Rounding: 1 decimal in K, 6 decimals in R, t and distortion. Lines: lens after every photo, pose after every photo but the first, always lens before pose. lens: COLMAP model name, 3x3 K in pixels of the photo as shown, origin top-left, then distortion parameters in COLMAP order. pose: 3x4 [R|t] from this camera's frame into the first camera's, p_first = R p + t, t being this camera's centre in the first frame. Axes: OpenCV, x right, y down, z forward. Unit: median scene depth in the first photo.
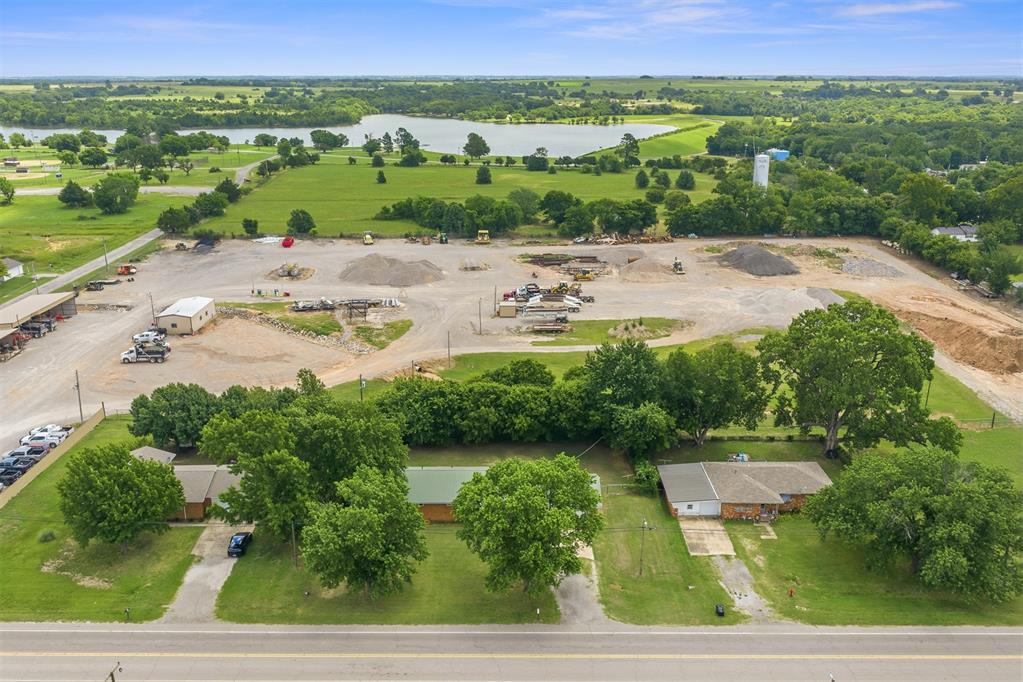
lens RADIAL K [[850.6, 0, 511.5], [0, 850.6, 341.0], [0, 0, 1]] dist [0.000992, -0.004292]
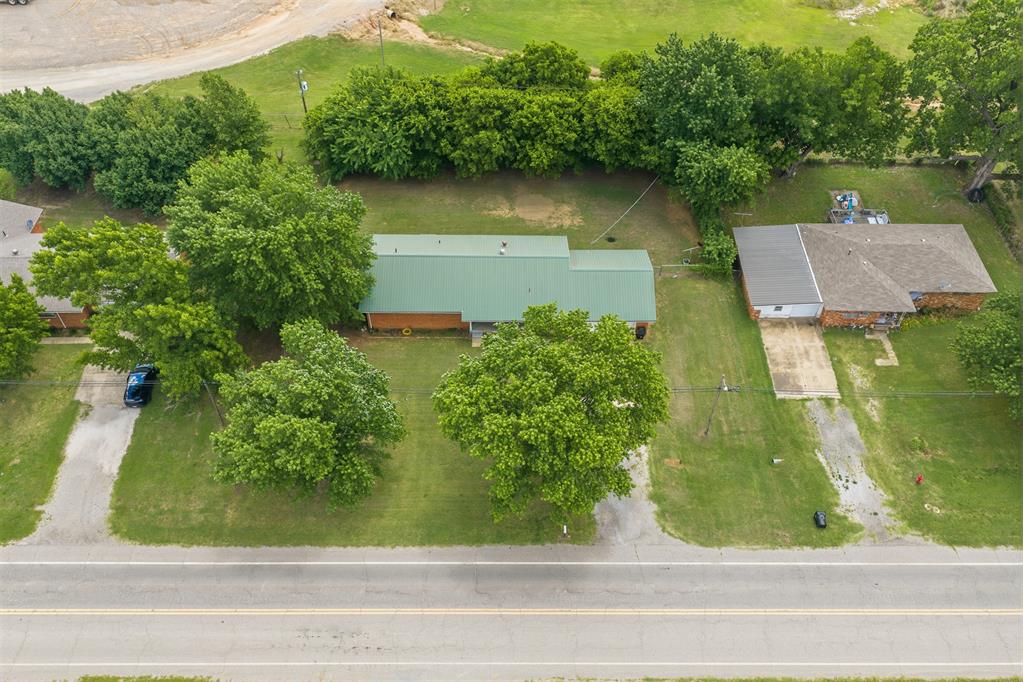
lens RADIAL K [[850.6, 0, 511.5], [0, 850.6, 341.0], [0, 0, 1]] dist [0.000992, -0.004292]
pose [[0.999985, 0.005125, -0.001978, -0.011215], [-0.003398, 0.859965, 0.510341, -0.158449], [0.004316, -0.510327, 0.859970, 0.425165]]
